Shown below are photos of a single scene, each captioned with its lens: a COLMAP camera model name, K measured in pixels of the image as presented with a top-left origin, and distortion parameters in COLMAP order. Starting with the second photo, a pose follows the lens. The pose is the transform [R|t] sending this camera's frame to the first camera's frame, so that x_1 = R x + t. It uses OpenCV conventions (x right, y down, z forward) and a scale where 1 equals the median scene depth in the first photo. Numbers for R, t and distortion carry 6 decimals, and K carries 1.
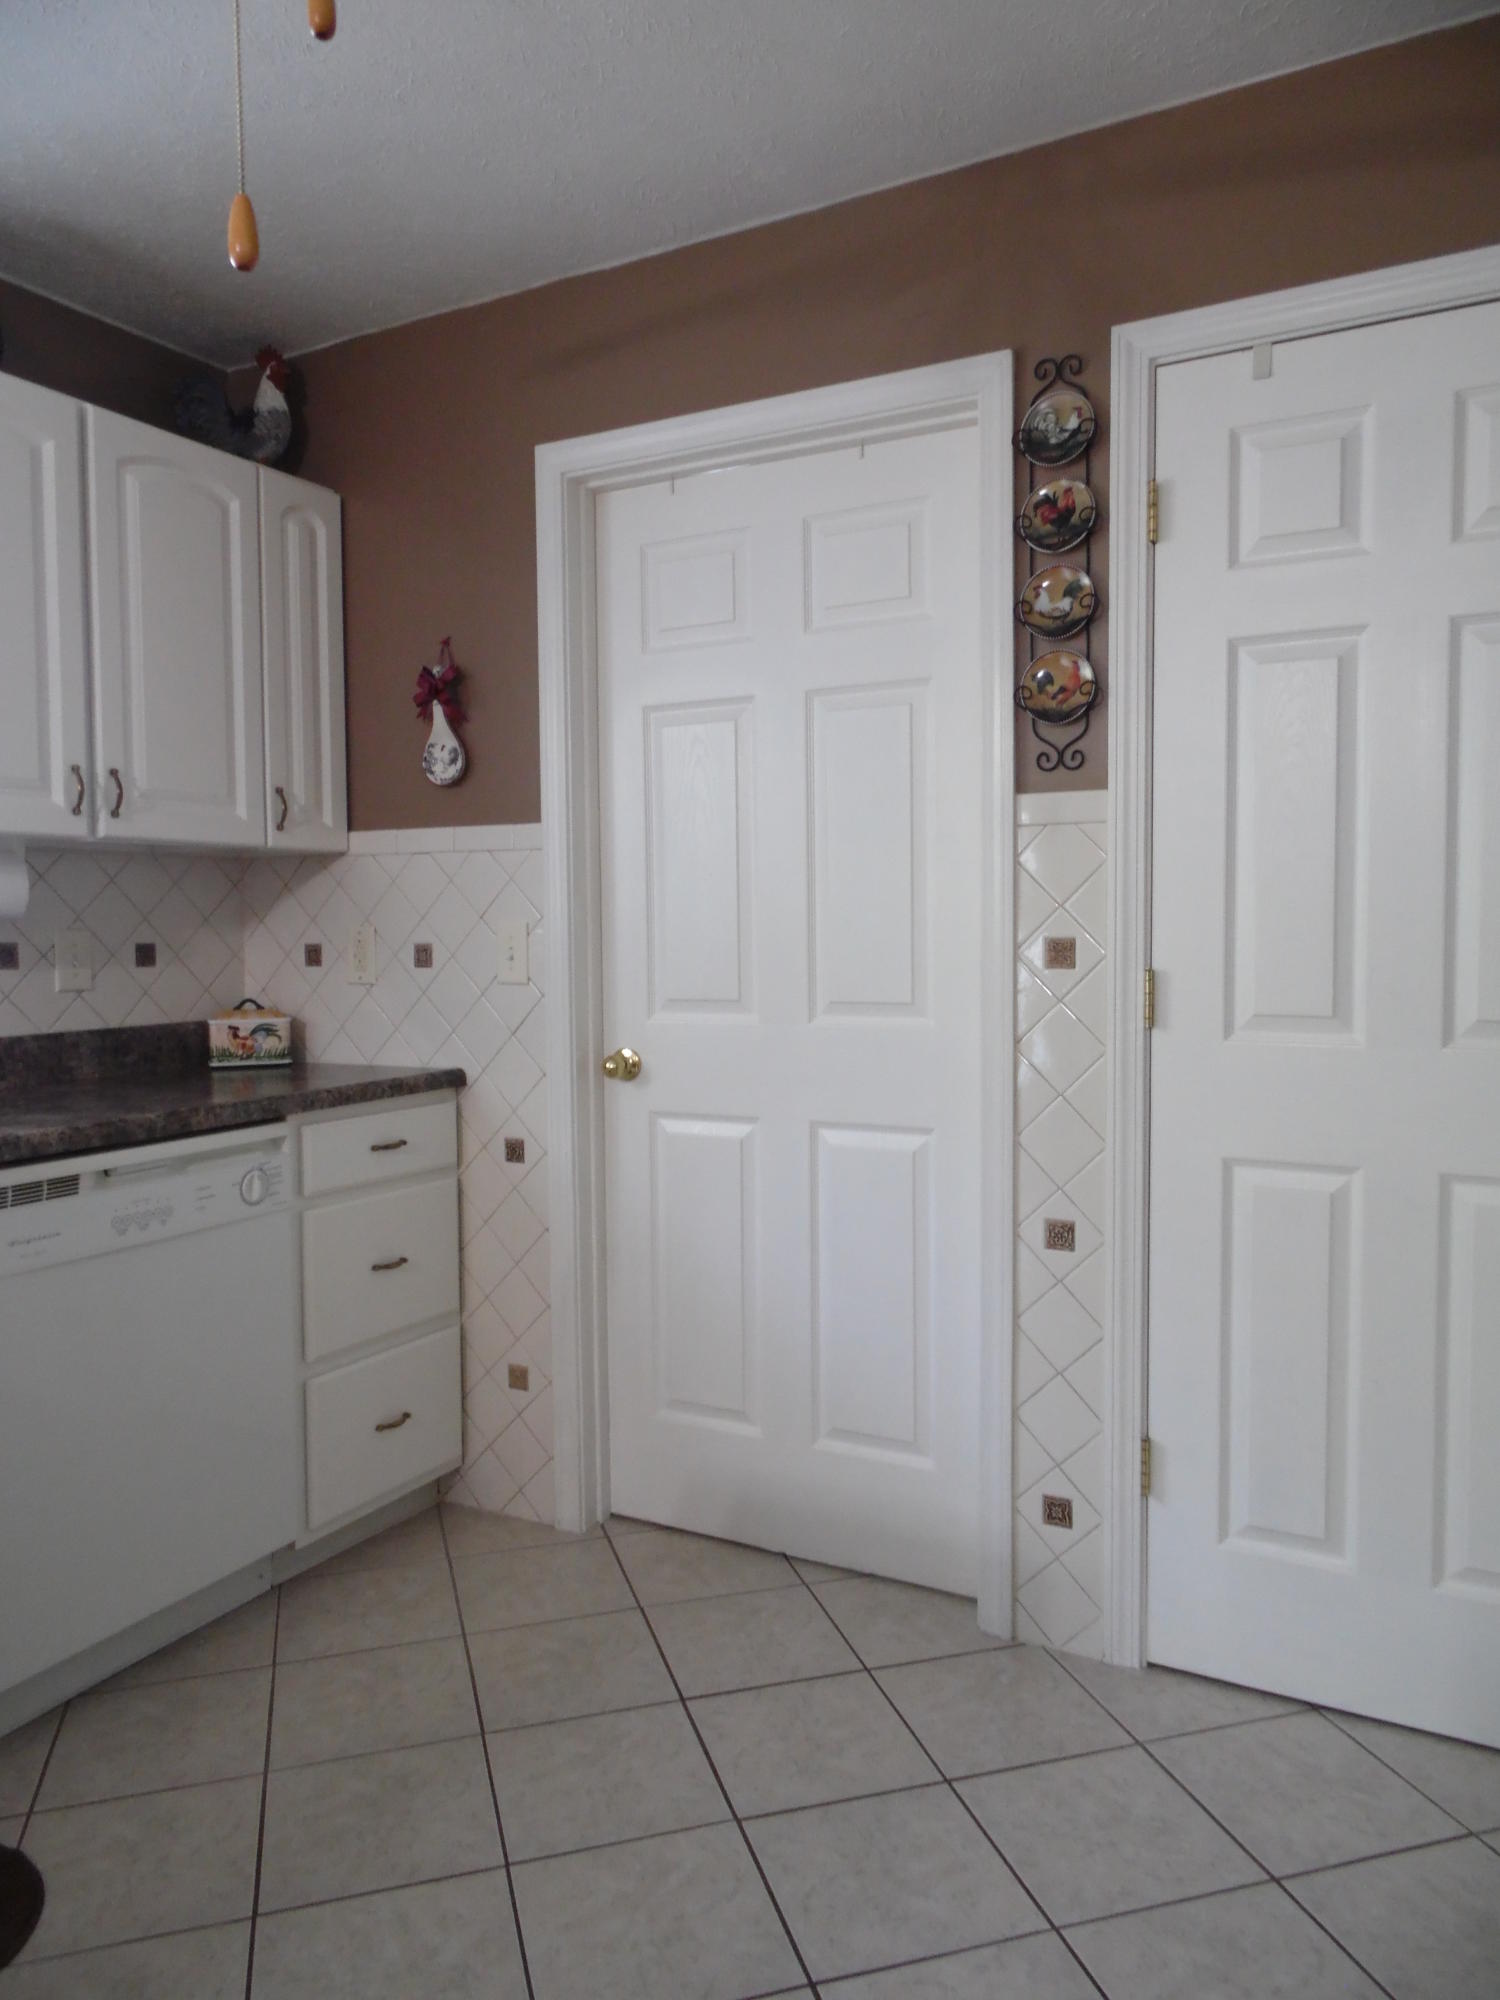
lens RADIAL K [[1388.4, 0, 744.0], [0, 1388.4, 986.3], [0, 0, 1]] dist [-0.012538, 0.004749]
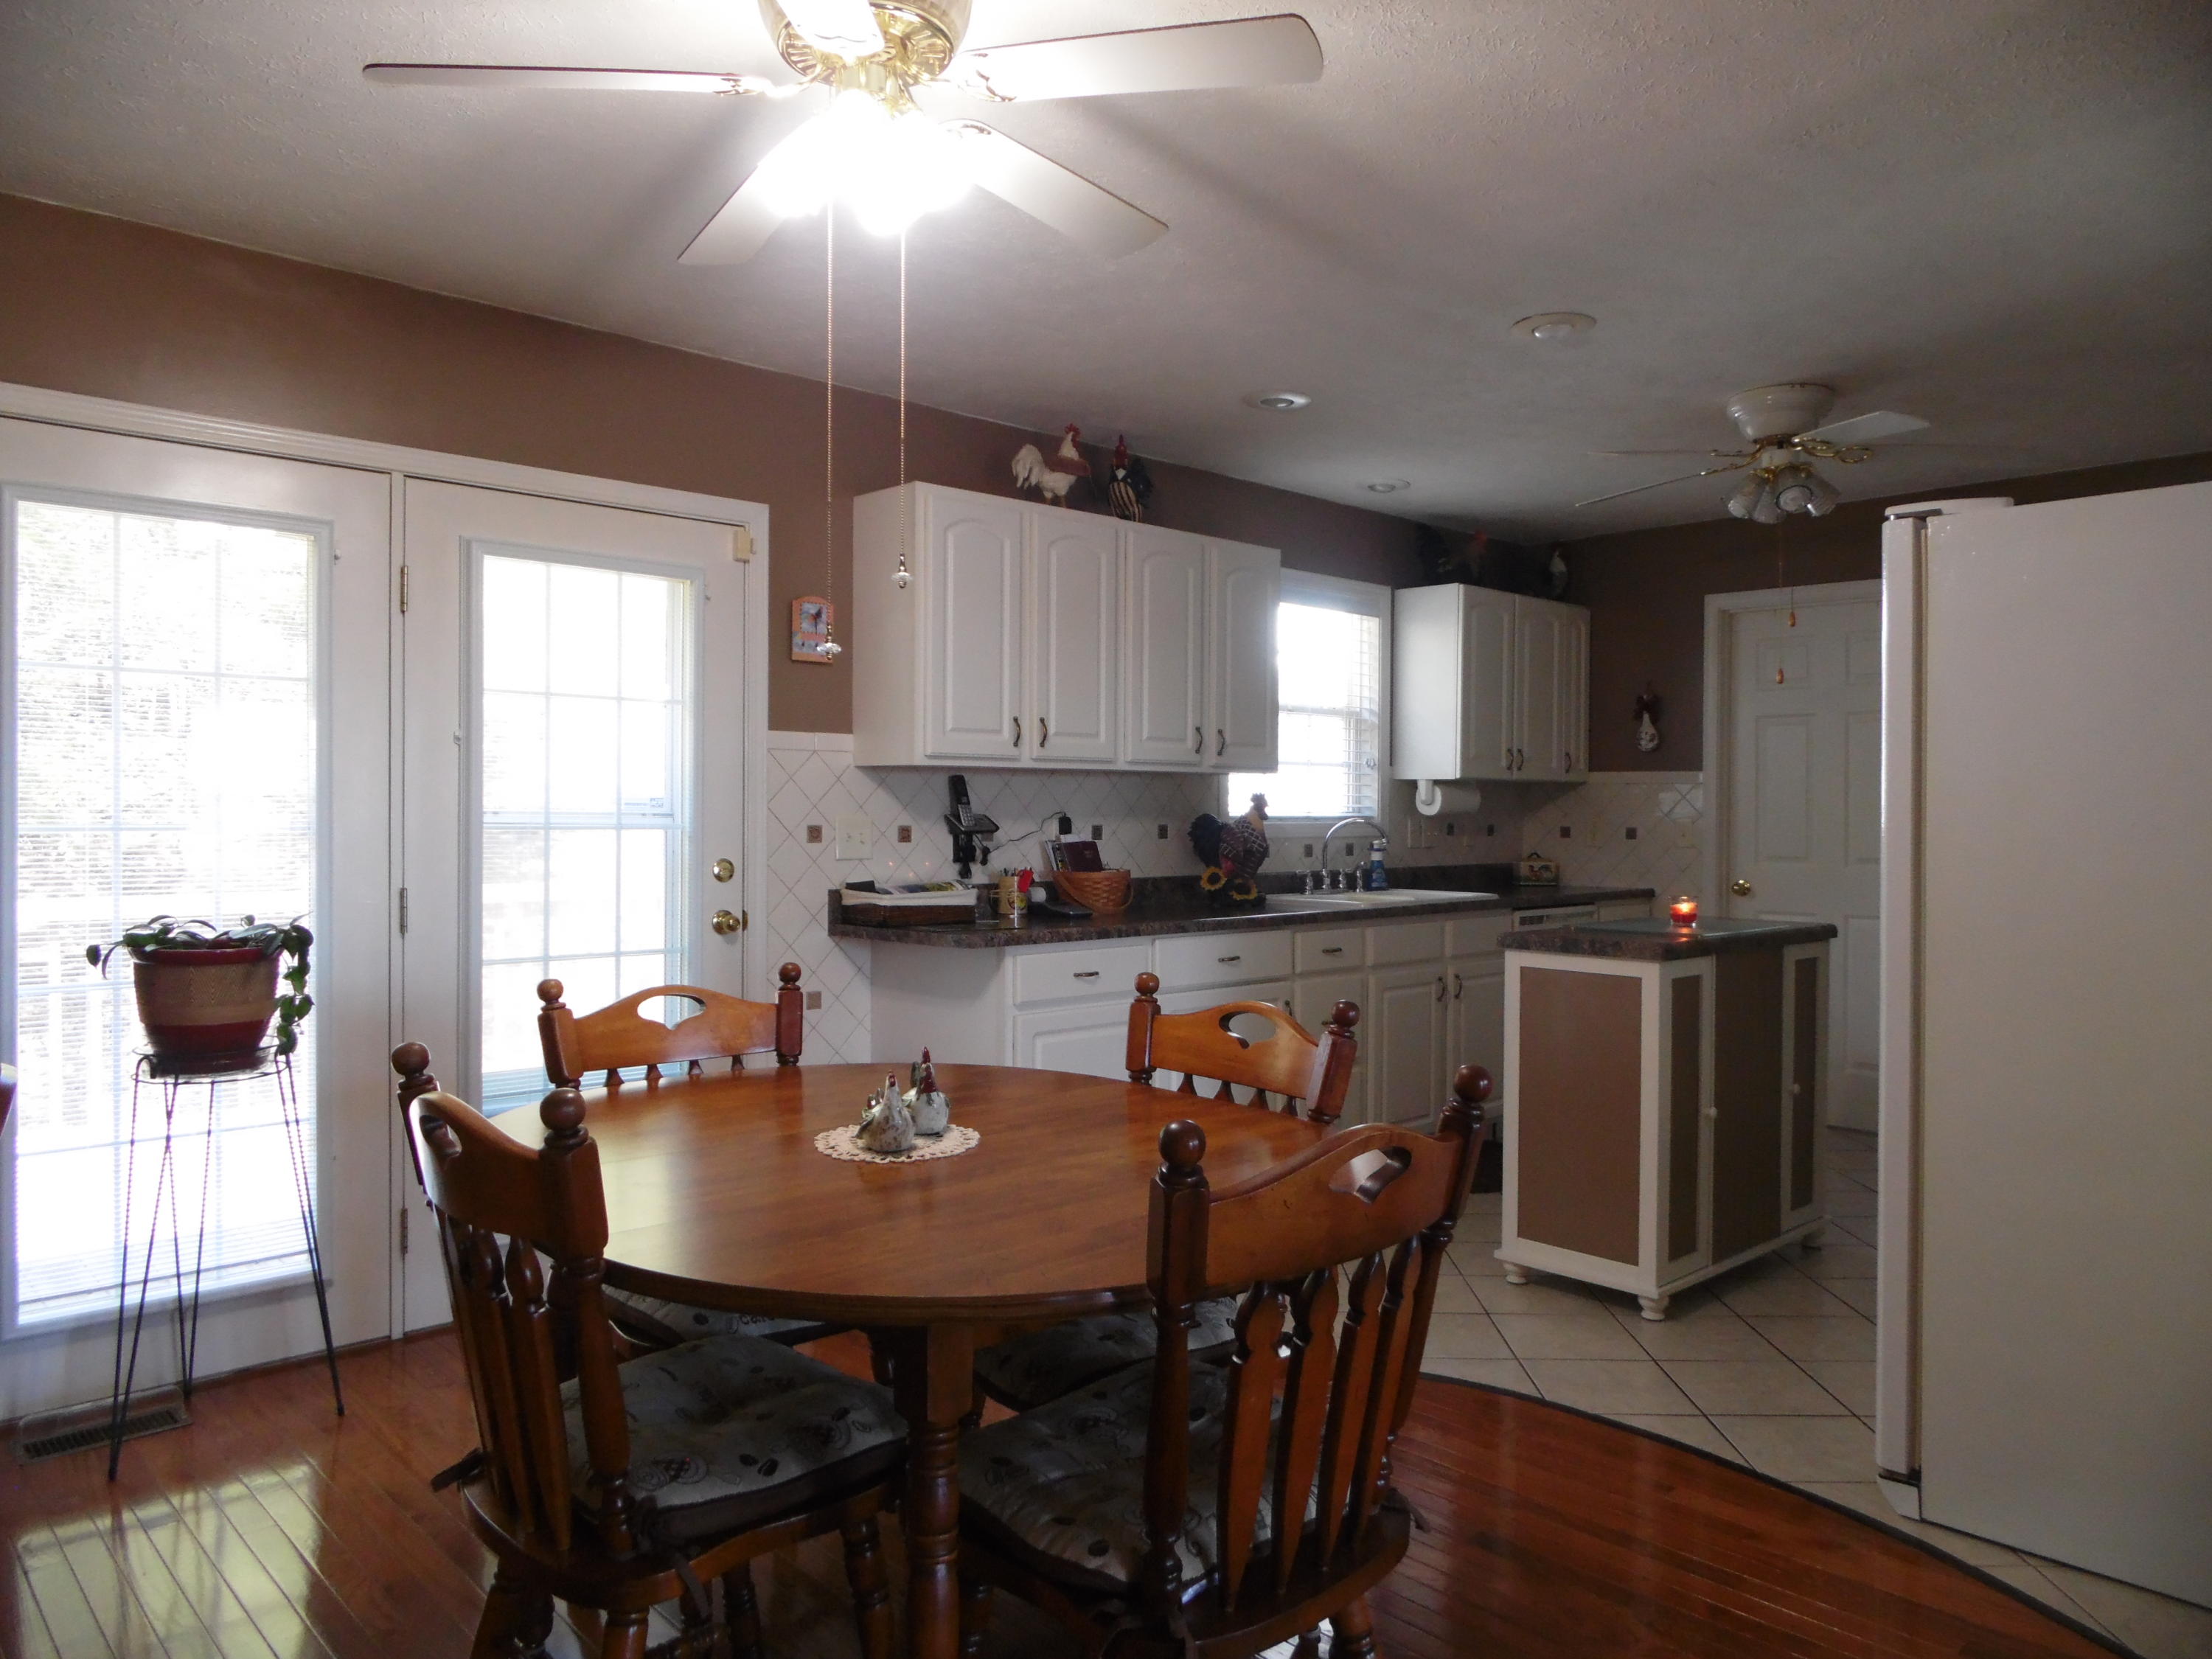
lens RADIAL K [[1505.5, 0, 1106.0], [0, 1505.5, 829.5], [0, 0, 1]] dist [-0.007859, 0.000218]
pose [[0.951933, 0.017239, -0.305820, -0.298001], [-0.026859, 0.999267, -0.027276, 0.055244], [0.305126, 0.034179, 0.951698, -1.392009]]
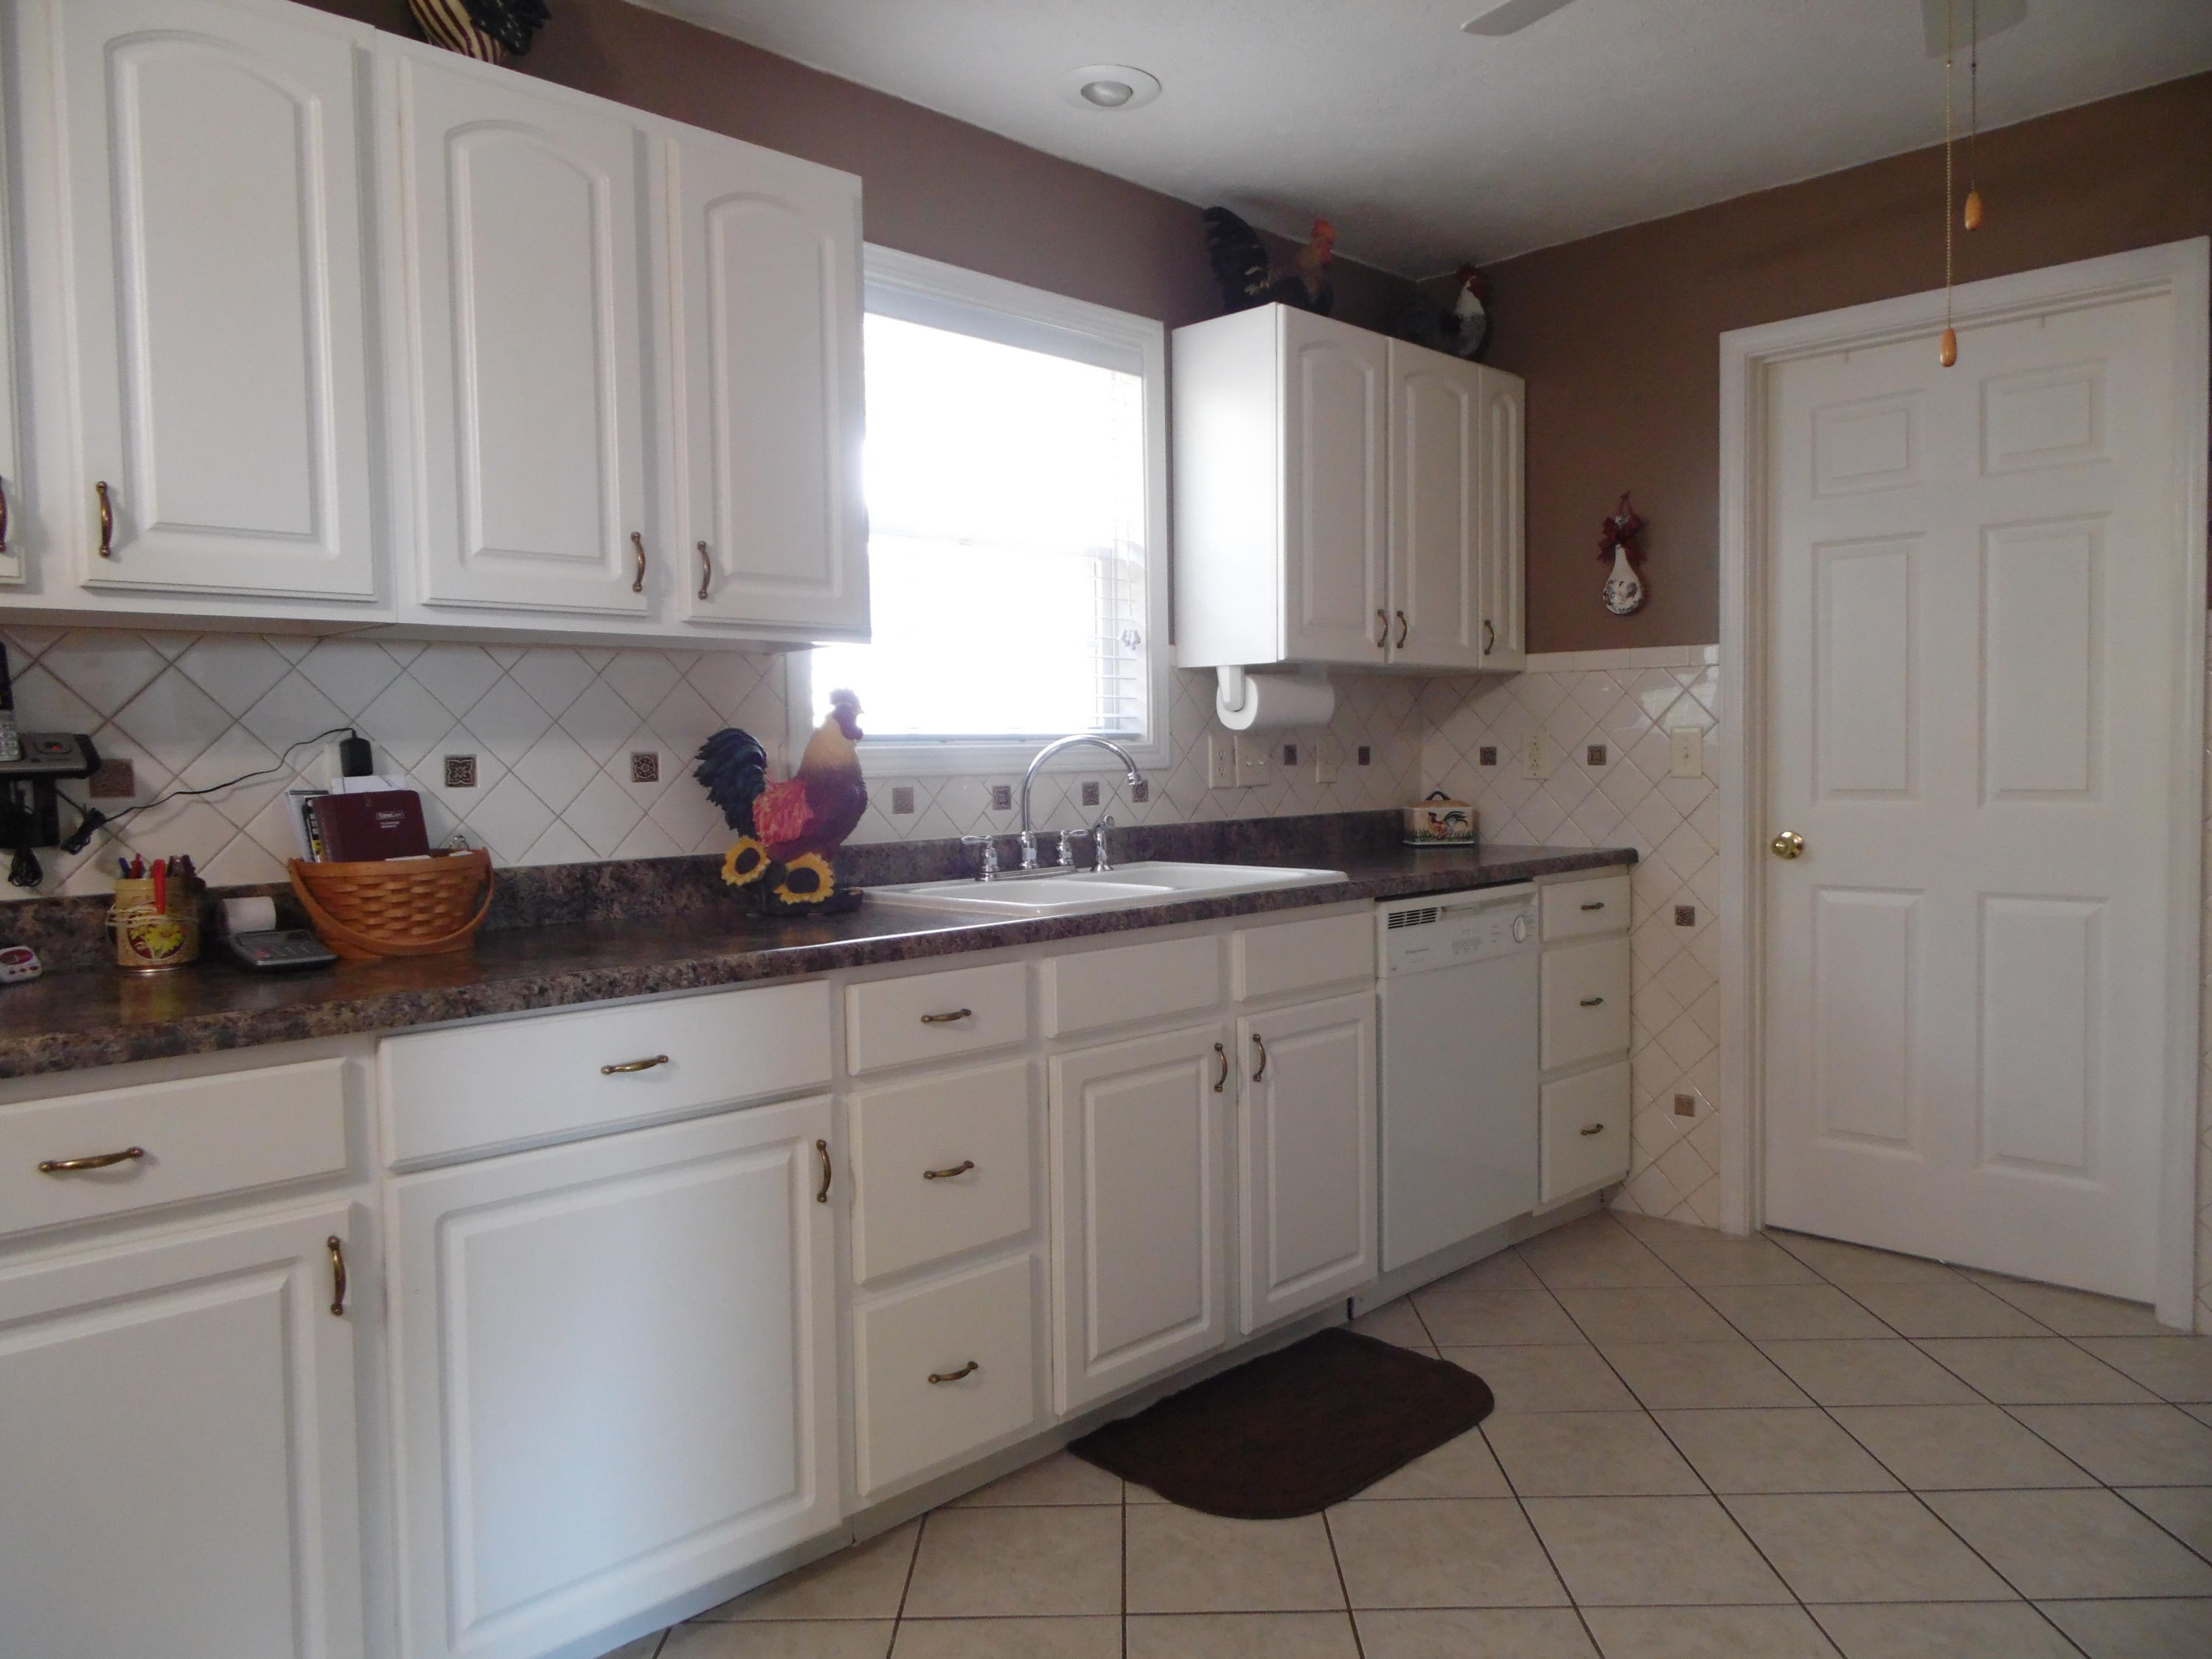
lens RADIAL K [[1535.6, 0, 1101.6], [0, 1535.6, 820.6], [0, 0, 1]] dist [-0.012538, 0.004749]
pose [[0.957034, 0.006661, -0.289900, -0.263119], [-0.005587, 0.999974, 0.004531, 0.032130], [0.289923, -0.002717, 0.957046, -0.417647]]
